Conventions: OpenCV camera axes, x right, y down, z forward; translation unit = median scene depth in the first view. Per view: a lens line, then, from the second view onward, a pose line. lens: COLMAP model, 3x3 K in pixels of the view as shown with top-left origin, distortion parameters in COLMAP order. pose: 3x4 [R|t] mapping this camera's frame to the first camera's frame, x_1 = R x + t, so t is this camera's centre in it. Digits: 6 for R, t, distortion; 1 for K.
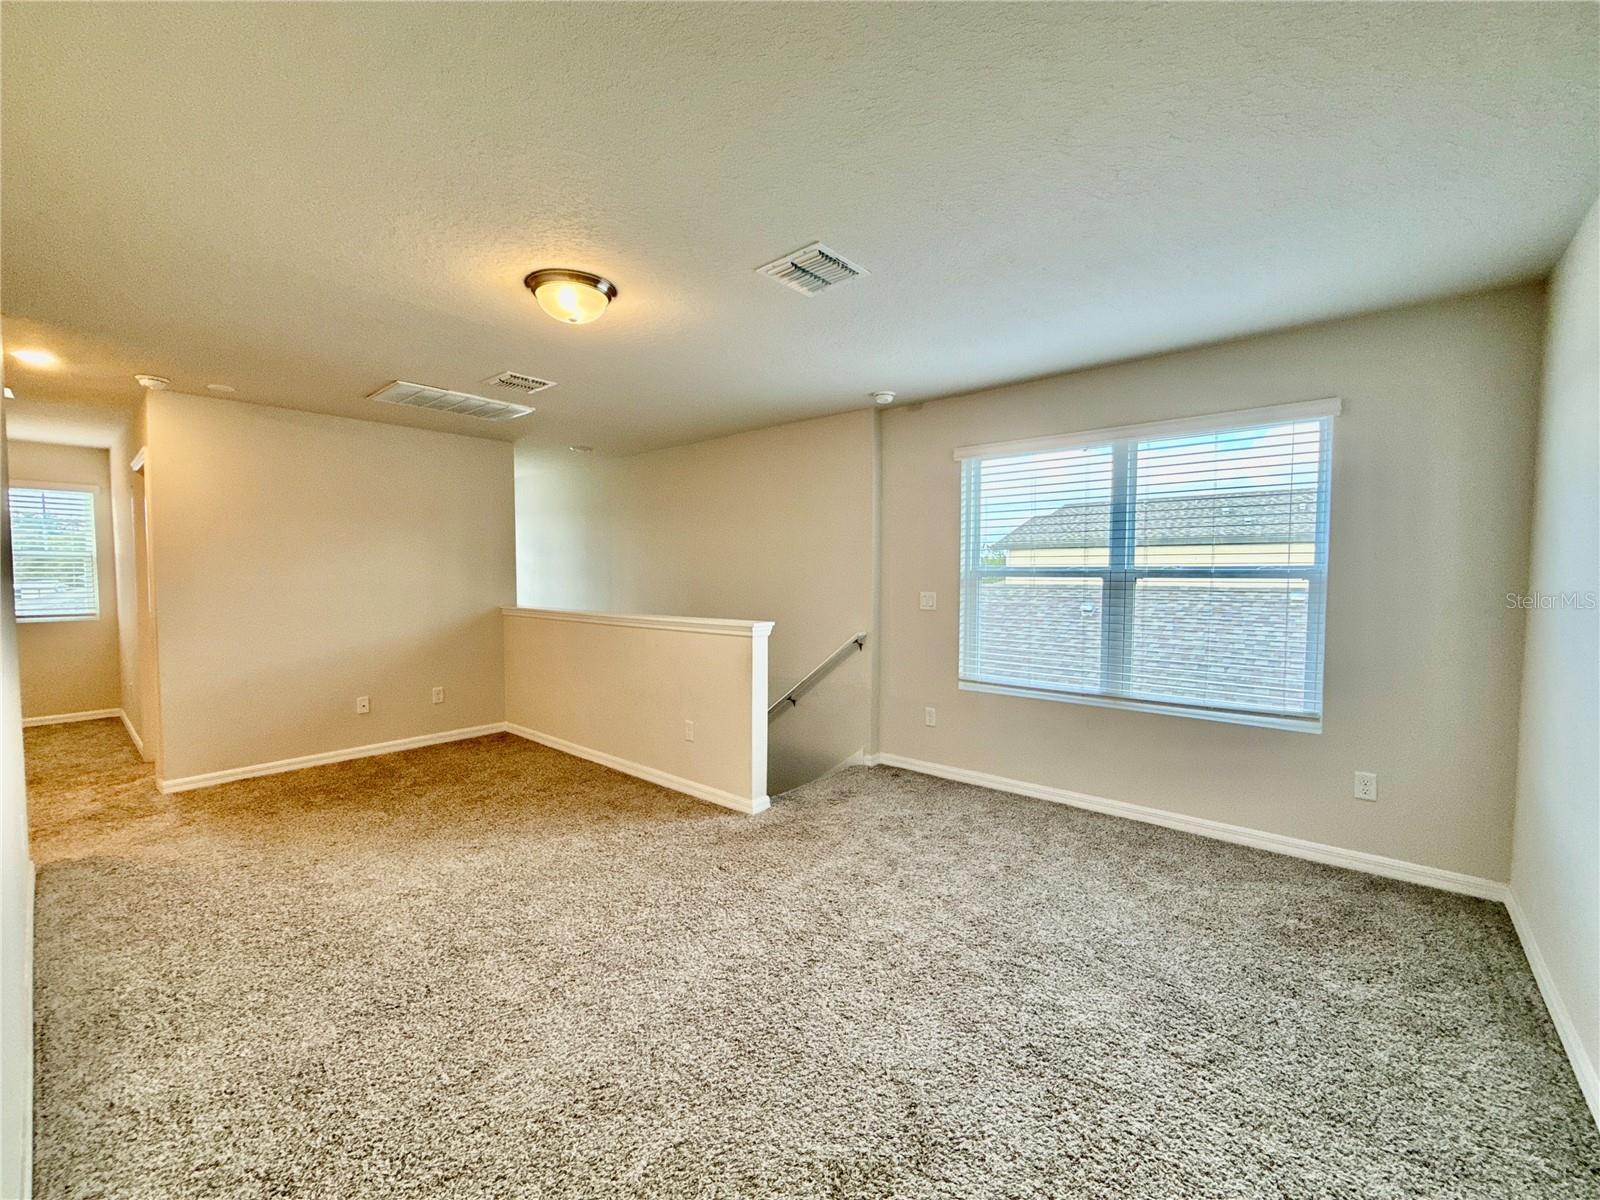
lens RADIAL K [[651.3, 0, 800.0], [0, 651.3, 600.0], [0, 0, 1]] dist [-0.003117, -0.000447]
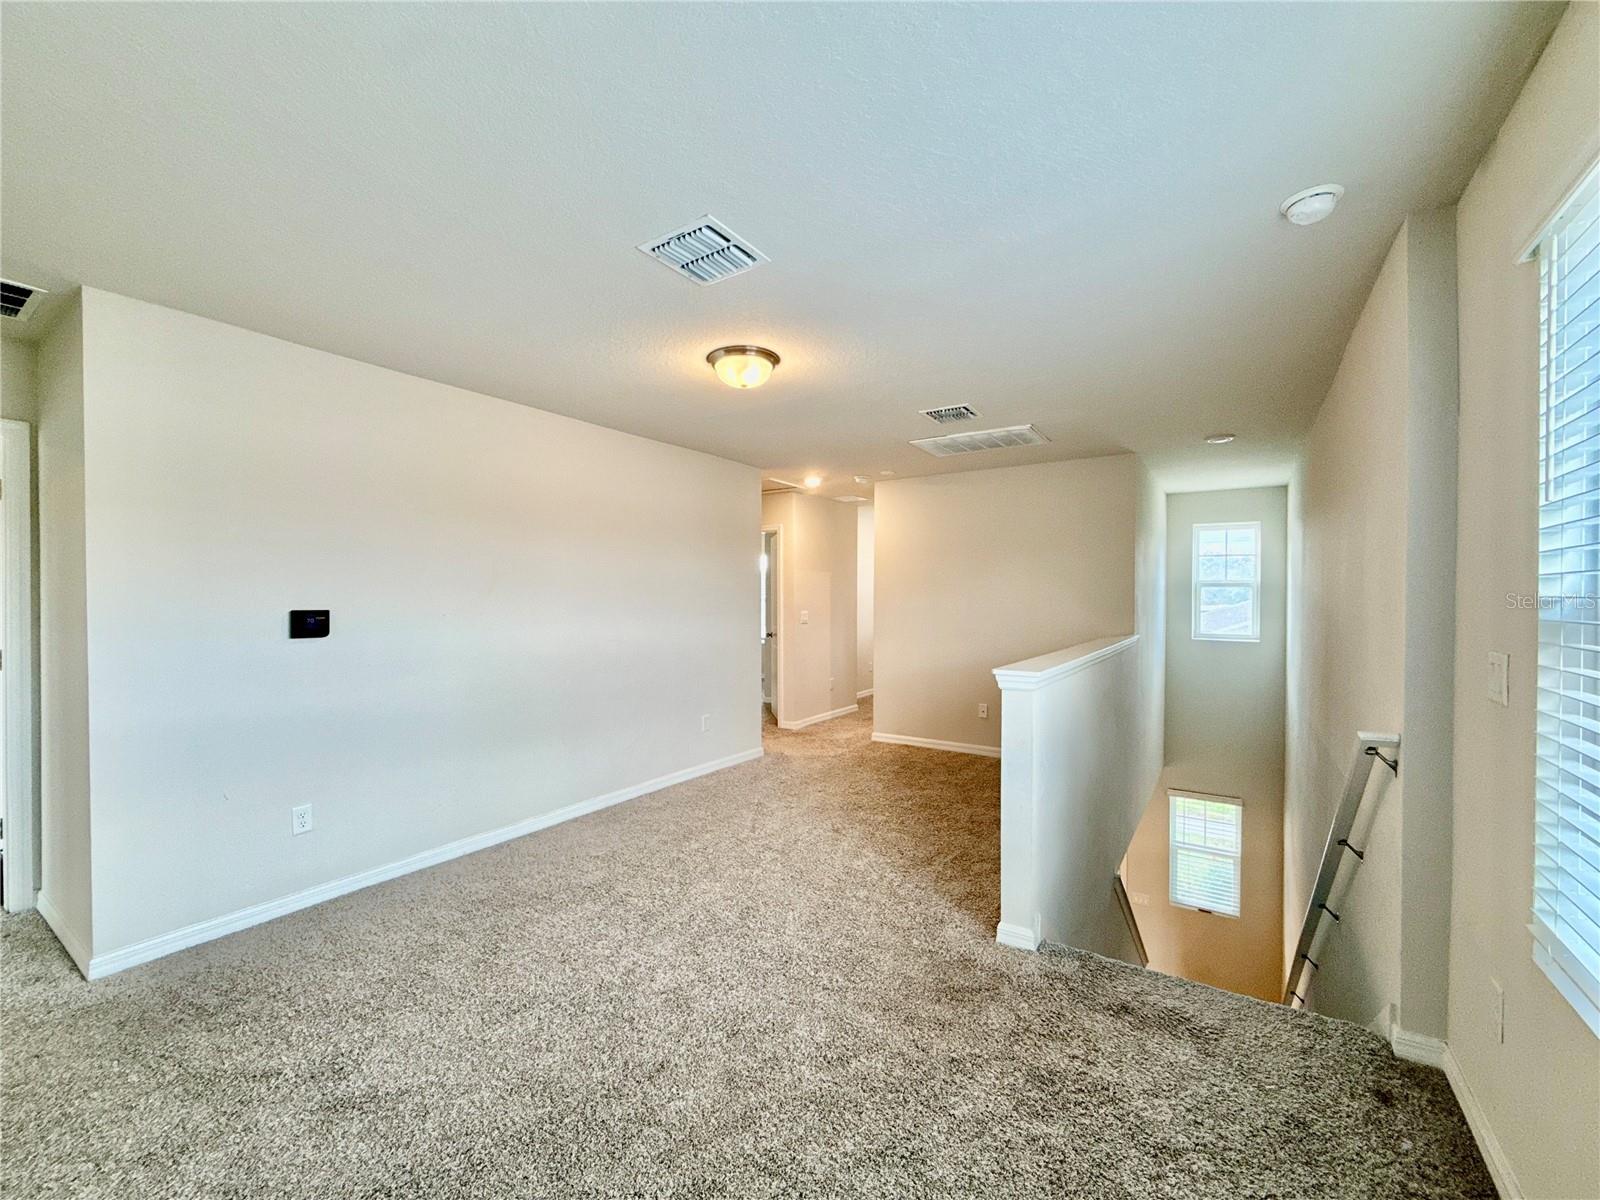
lens RADIAL K [[651.3, 0, 800.0], [0, 651.3, 600.0], [0, 0, 1]] dist [-0.003117, -0.000447]
pose [[0.120188, 0.003020, -0.992747, 0.606458], [-0.040387, 0.999182, -0.001850, -0.029837], [0.991929, 0.040317, 0.120211, 0.696024]]
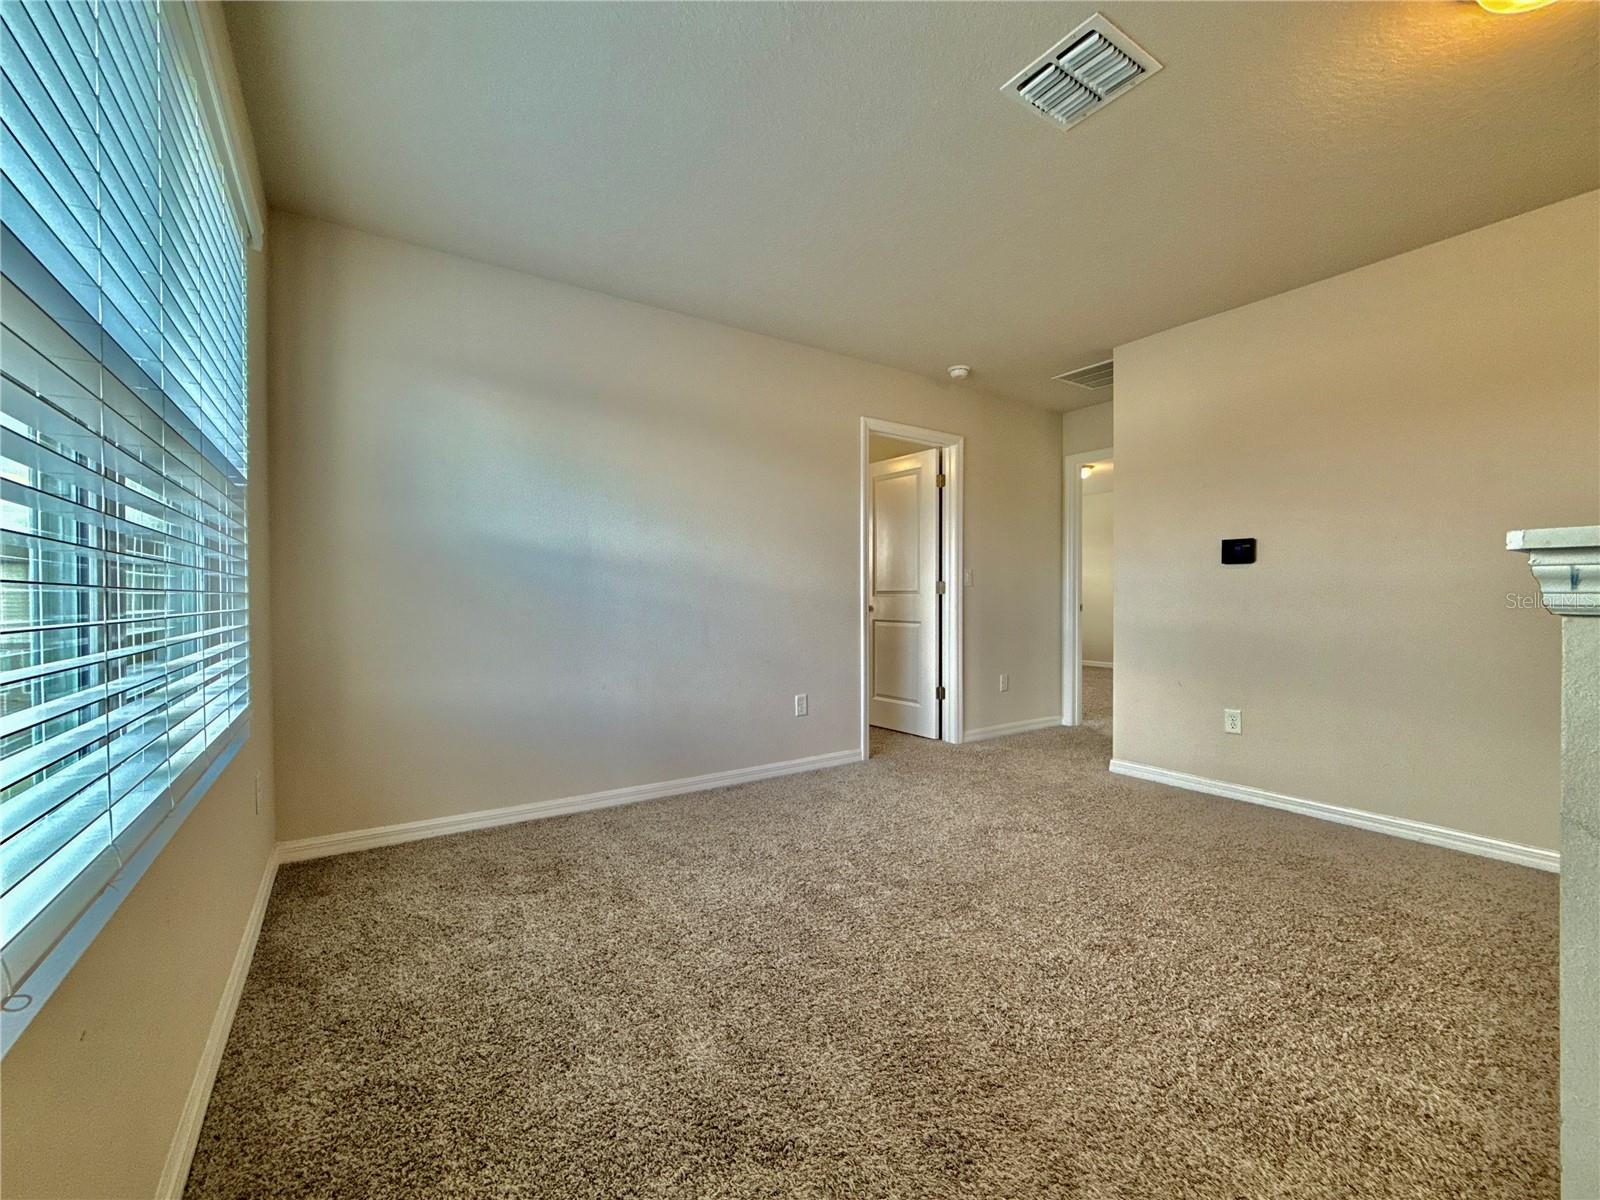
lens RADIAL K [[651.3, 0, 800.0], [0, 651.3, 600.0], [0, 0, 1]] dist [-0.003117, -0.000447]
pose [[-0.965717, 0.002591, 0.259584, 0.090059], [0.014582, 0.998913, 0.044280, 0.041596], [-0.259187, 0.046547, -0.964705, 1.235801]]
